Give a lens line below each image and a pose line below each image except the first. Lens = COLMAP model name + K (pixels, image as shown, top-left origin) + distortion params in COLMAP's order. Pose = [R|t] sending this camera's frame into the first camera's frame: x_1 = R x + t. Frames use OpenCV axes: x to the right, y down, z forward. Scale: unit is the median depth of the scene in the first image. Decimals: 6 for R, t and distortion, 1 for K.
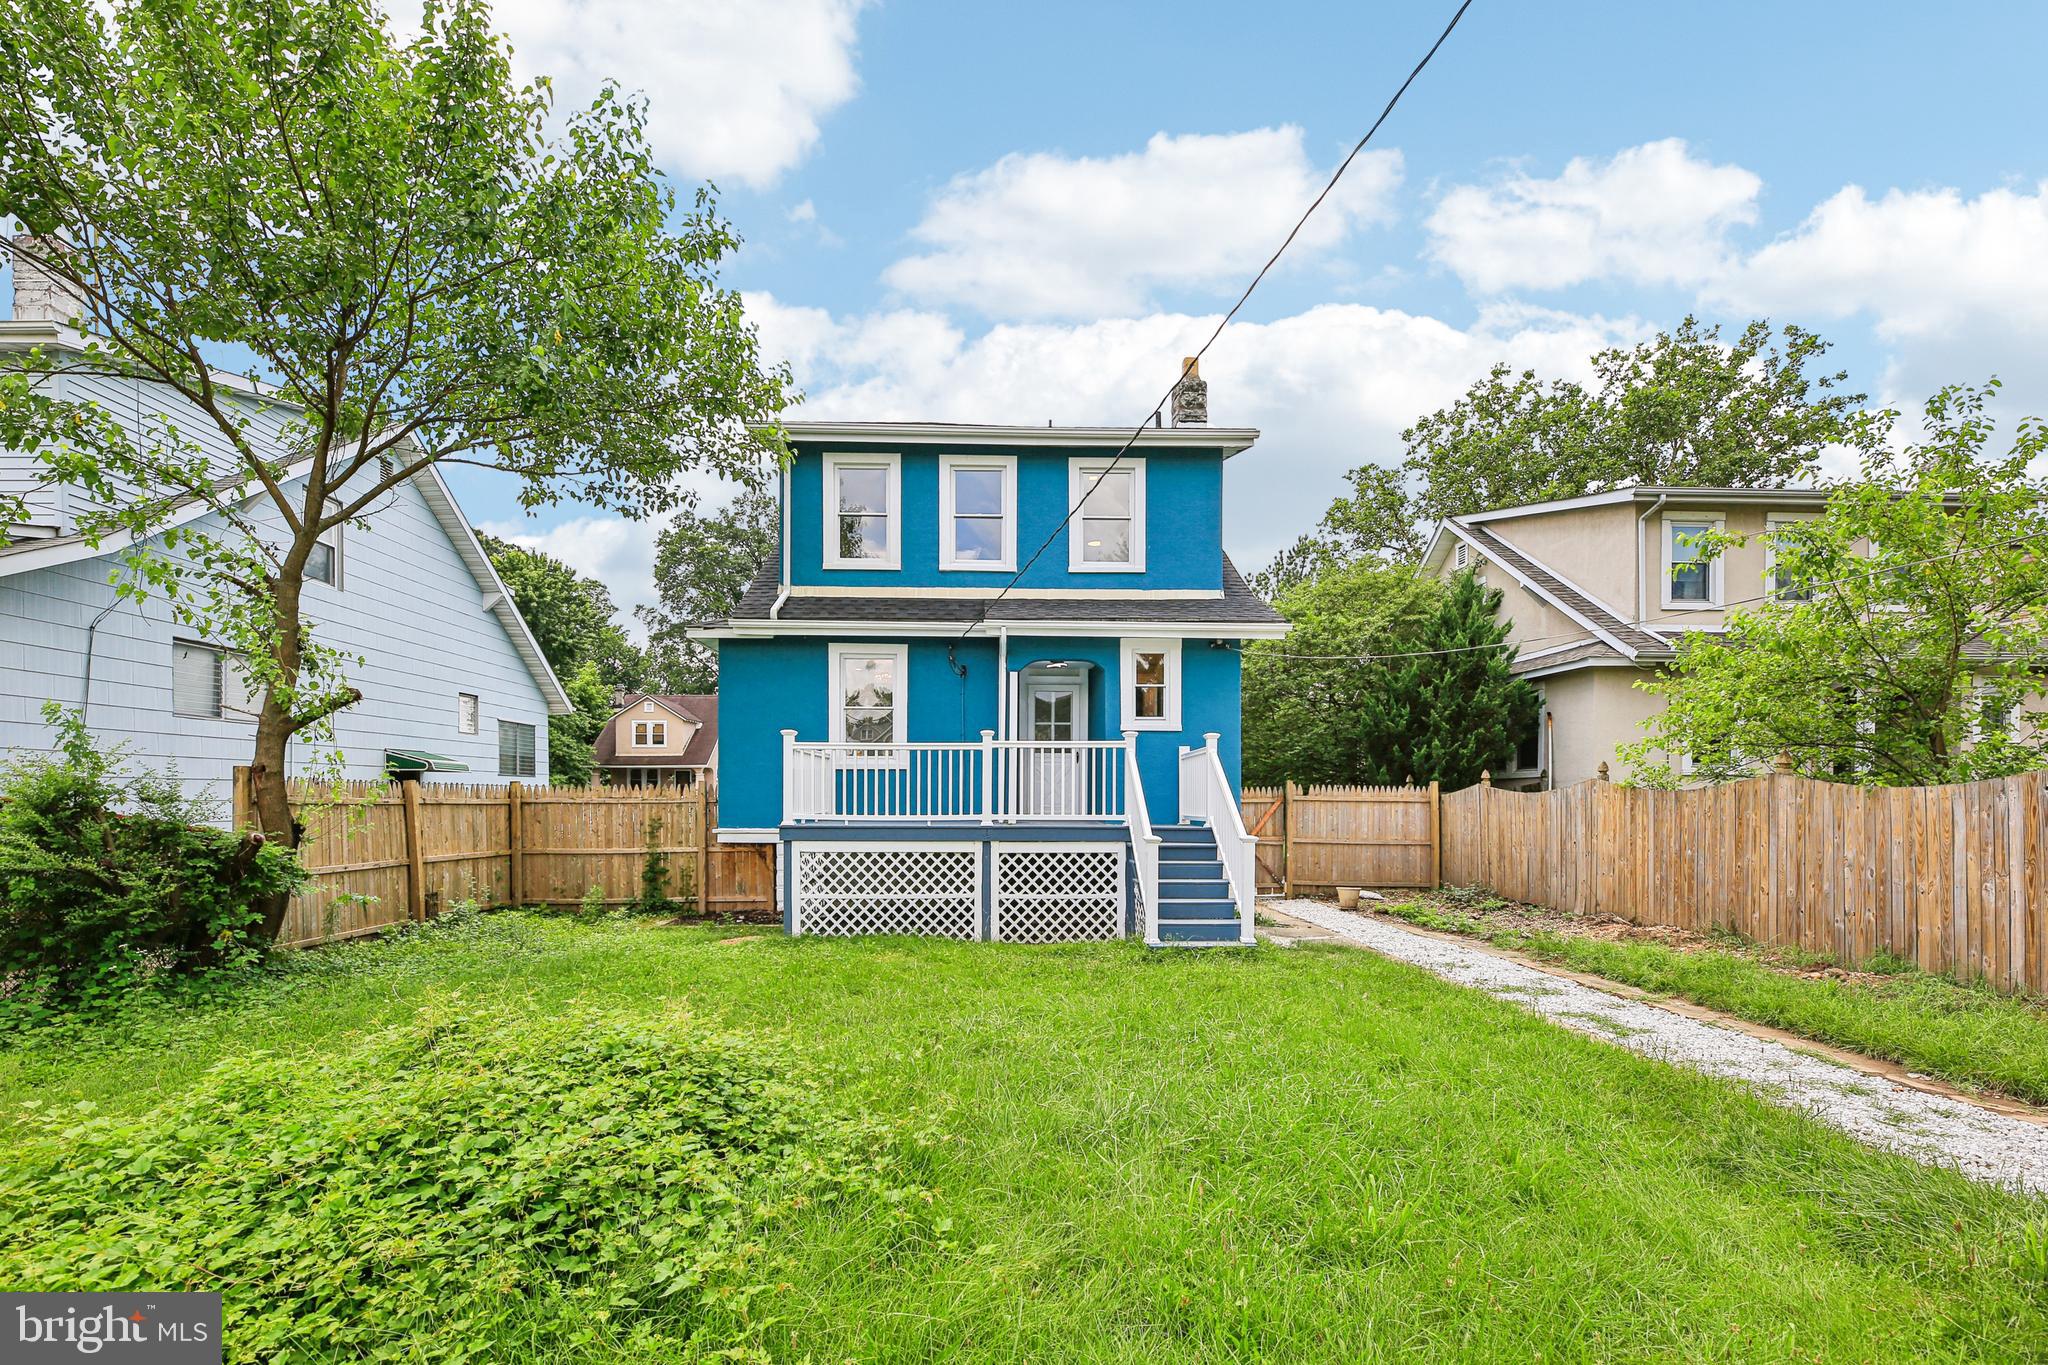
lens RADIAL K [[879.2, 0, 1021.5], [0, 879.2, 801.3], [0, 0, 1]] dist [-0.001652, -0.002231]
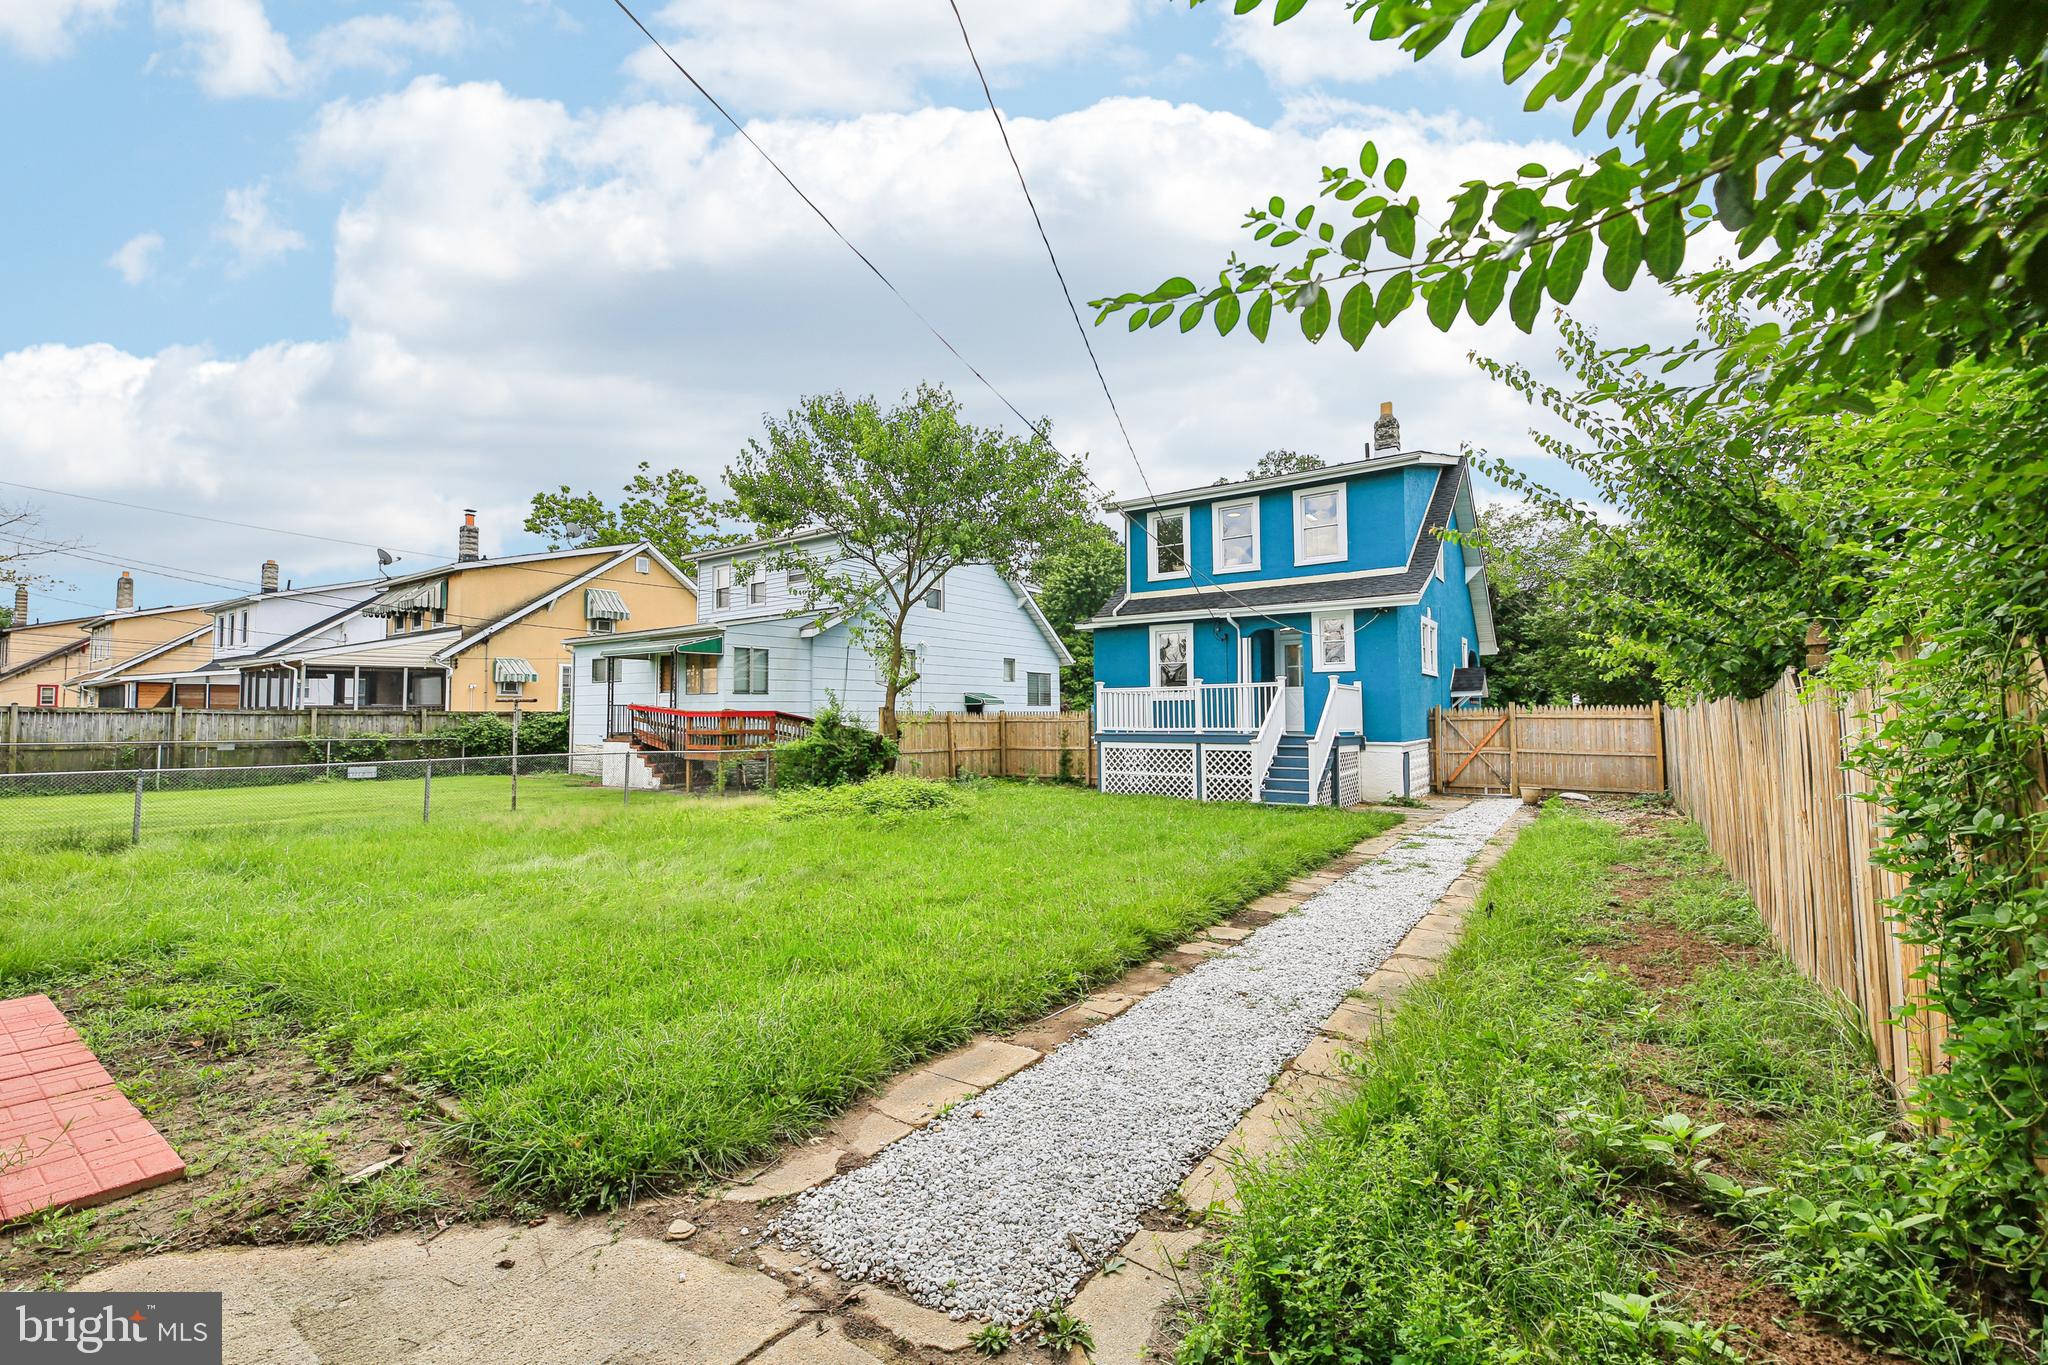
lens RADIAL K [[879.2, 0, 1035.8], [0, 879.2, 684.4], [0, 0, 1]] dist [-0.001652, -0.002231]
pose [[0.798503, -0.028443, -0.601318, 0.595398], [0.003060, 0.999062, -0.043194, 0.003117], [0.601983, 0.032650, 0.797841, -0.451552]]
